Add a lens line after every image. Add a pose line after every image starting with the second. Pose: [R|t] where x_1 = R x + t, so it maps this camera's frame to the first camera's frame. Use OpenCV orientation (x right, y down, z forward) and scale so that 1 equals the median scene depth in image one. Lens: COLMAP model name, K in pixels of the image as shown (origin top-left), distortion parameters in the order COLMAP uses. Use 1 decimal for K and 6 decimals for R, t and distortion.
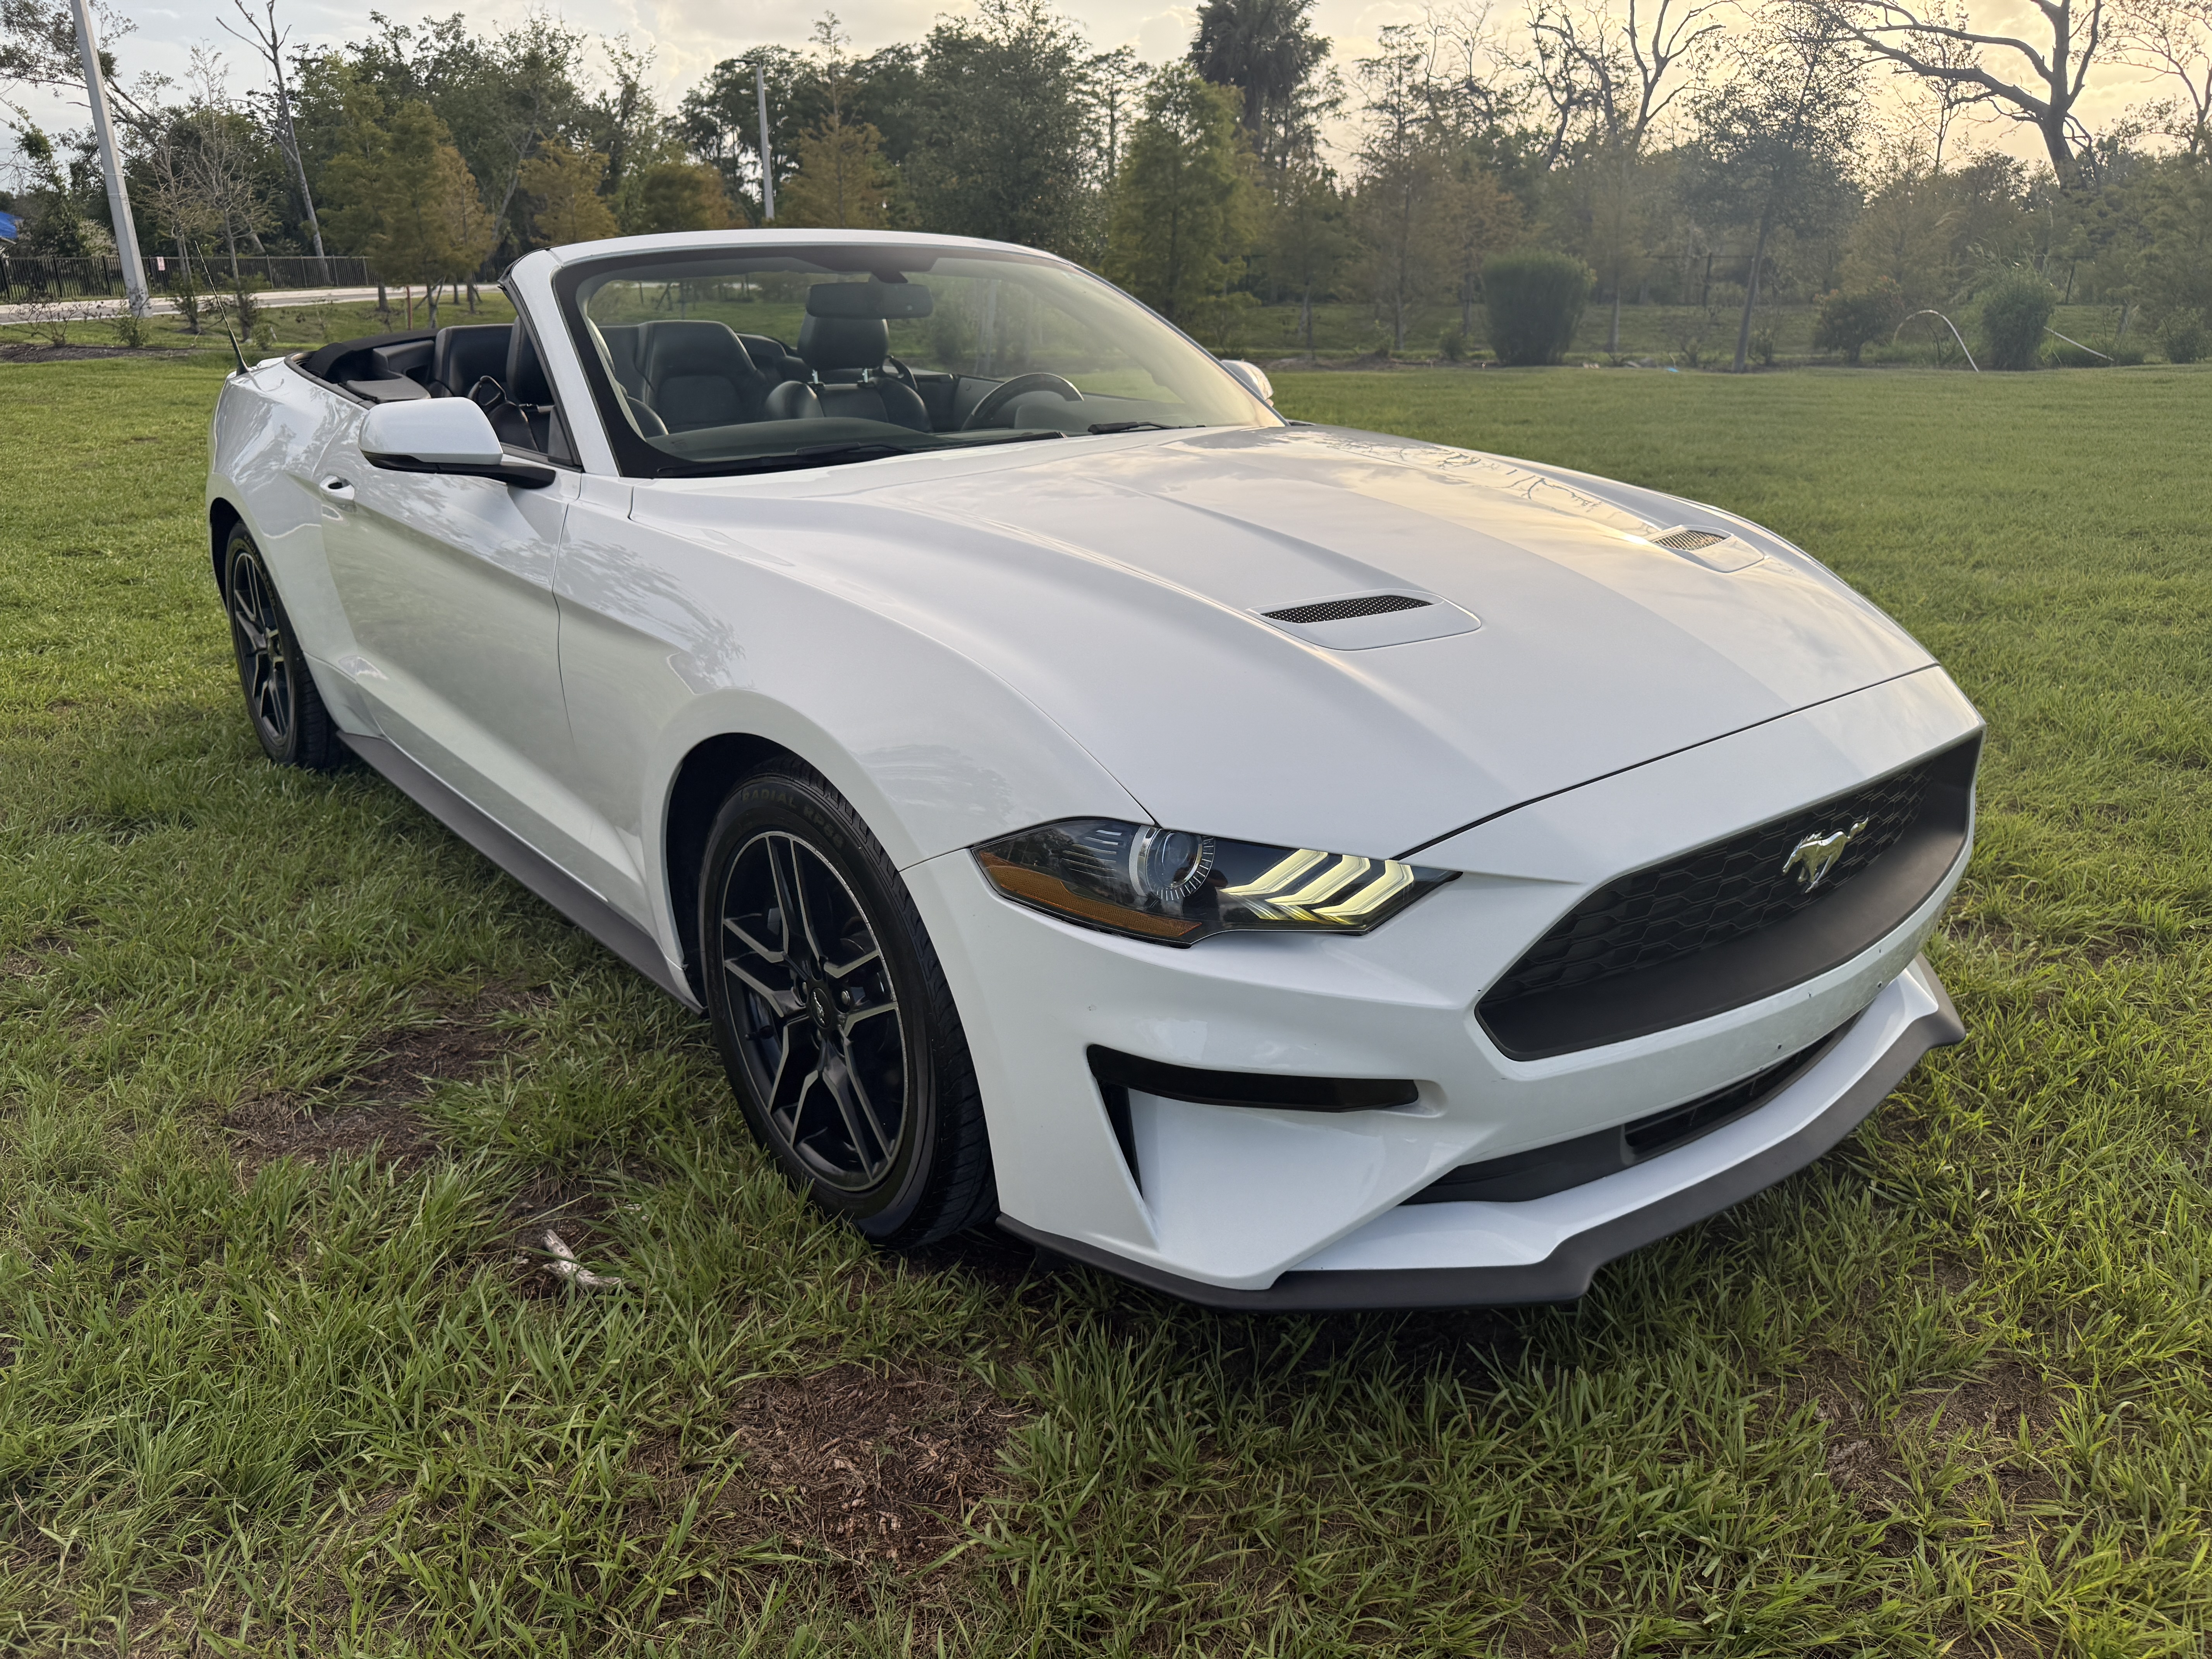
lens RADIAL K [[1761.5, 0, 1071.8], [0, 1761.5, 824.8], [0, 0, 1]] dist [0.031552, 0.006864]
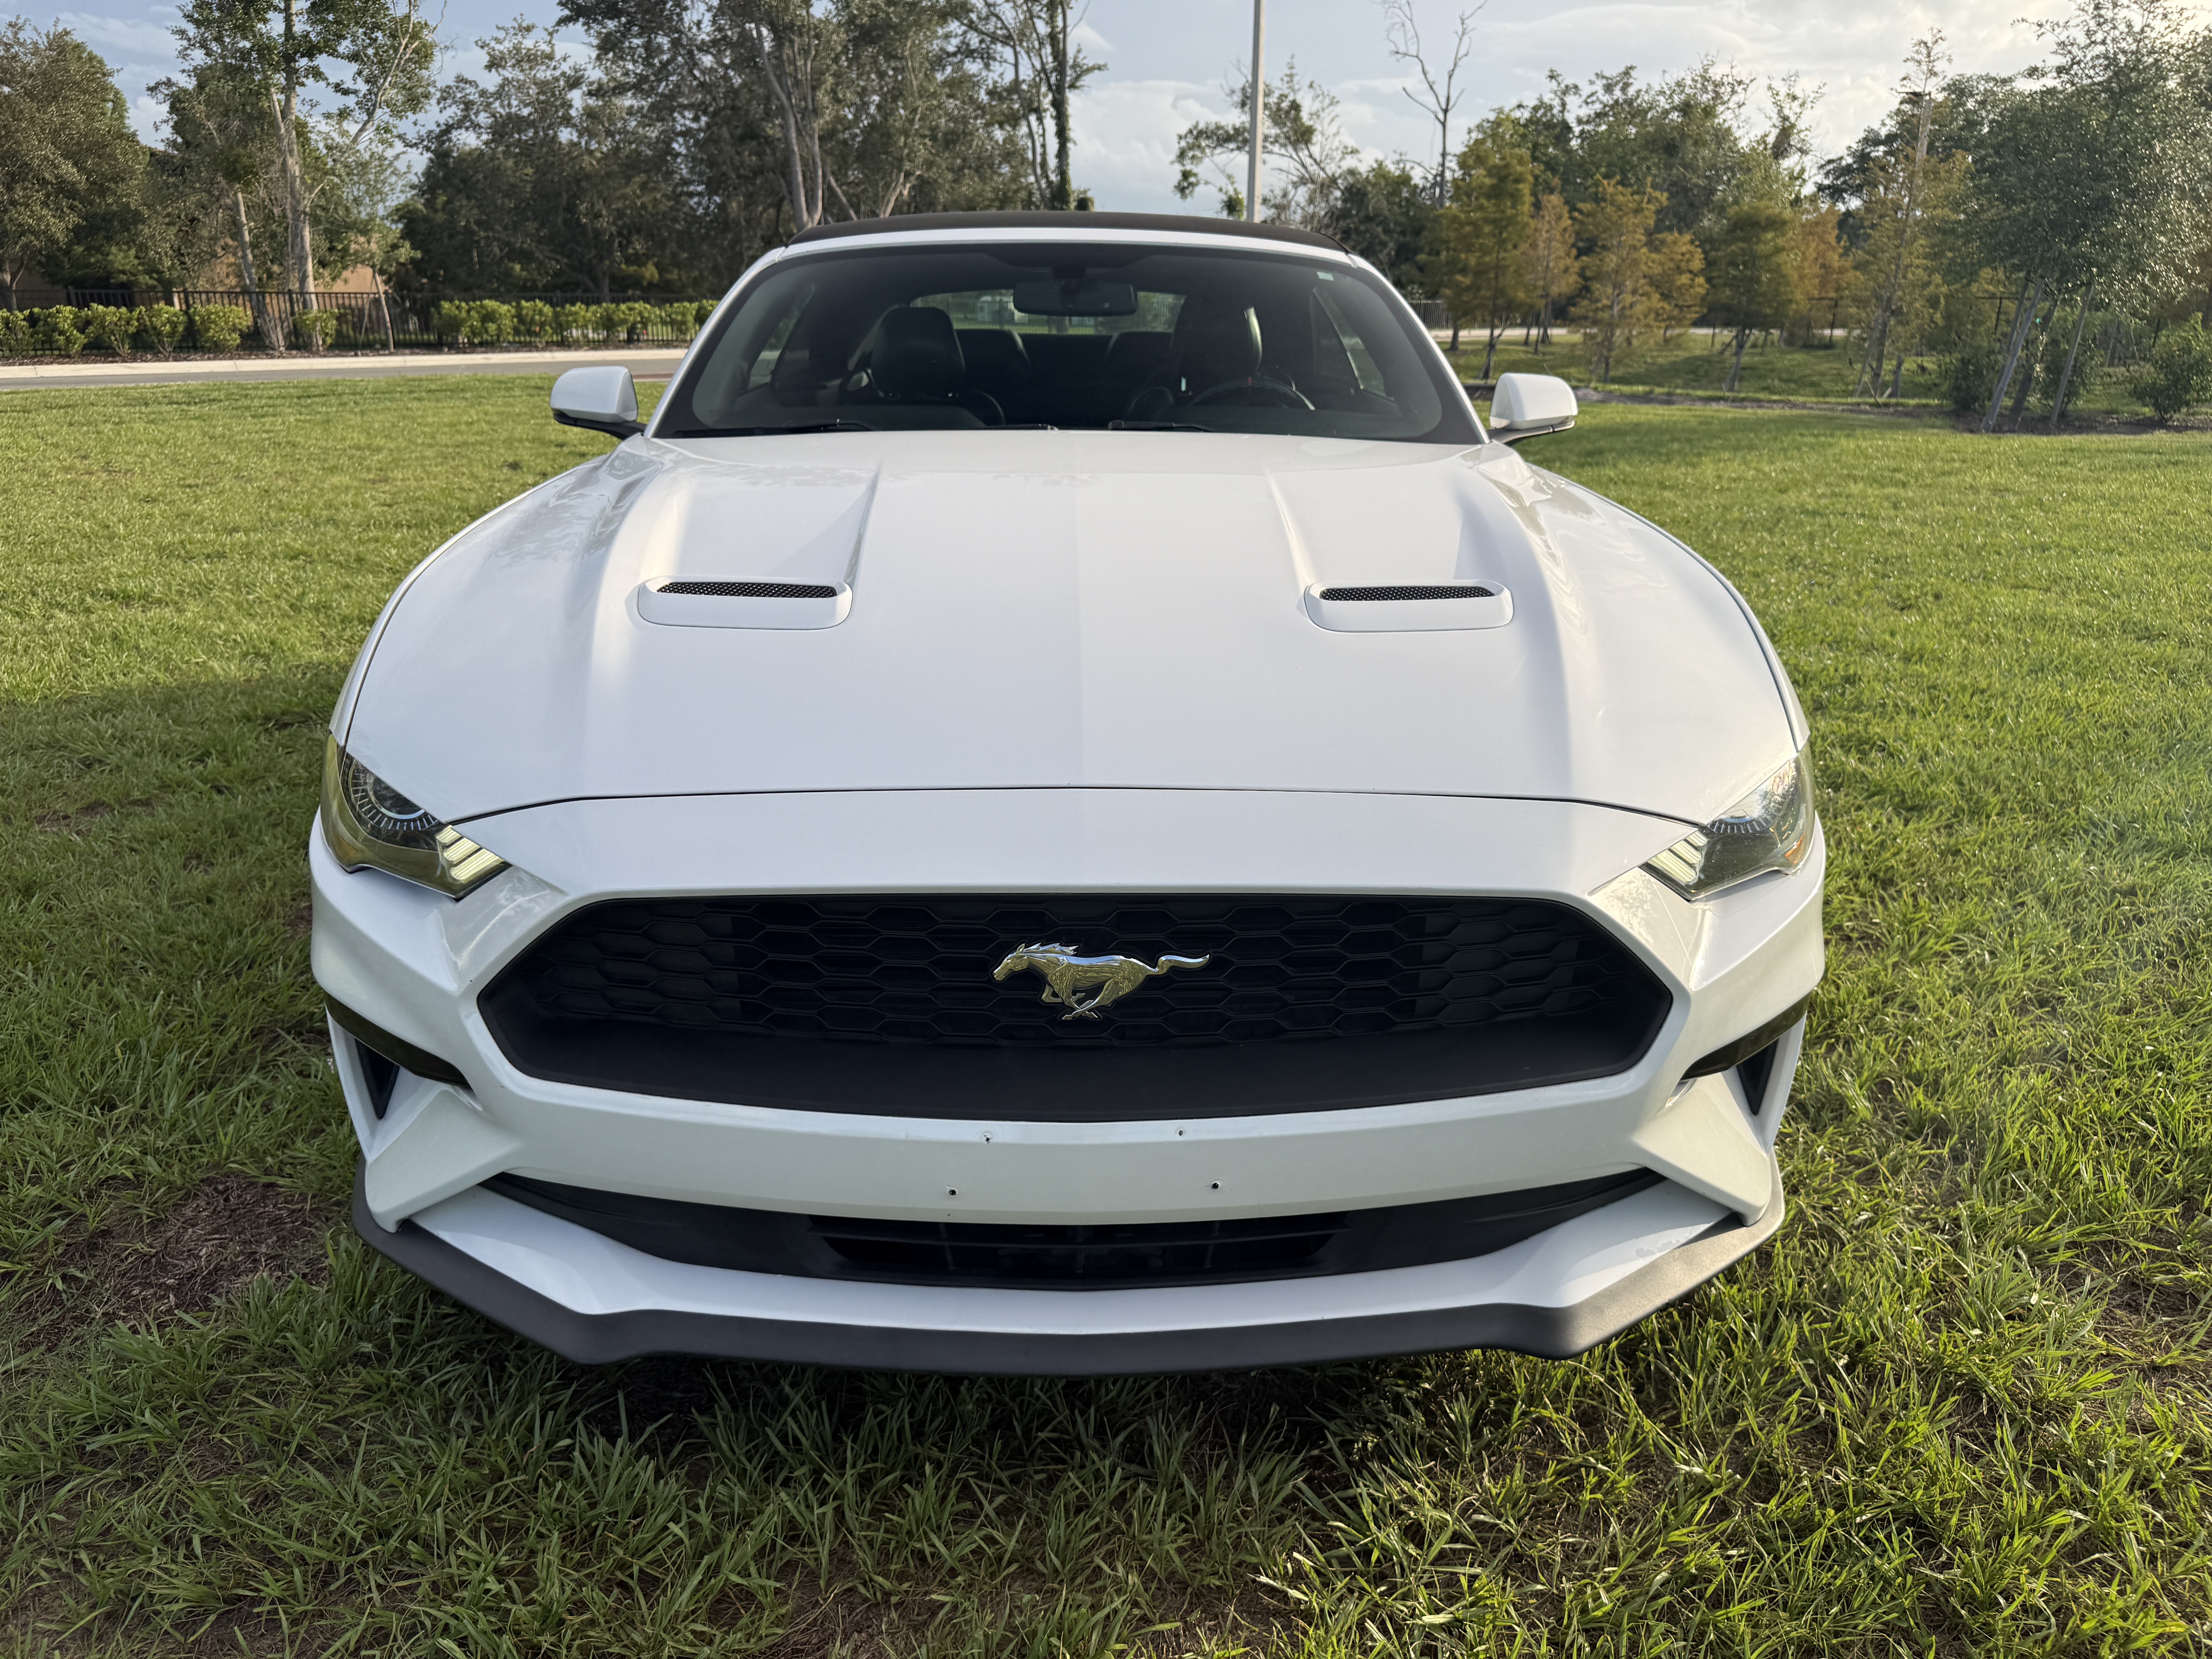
lens RADIAL K [[1761.5, 0, 1071.8], [0, 1761.5, 824.8], [0, 0, 1]] dist [0.031552, 0.006864]
pose [[0.775737, 0.197925, -0.599215, 0.101275], [-0.214782, 0.975661, 0.044213, -0.009711], [0.593381, 0.094403, 0.799367, 0.040855]]
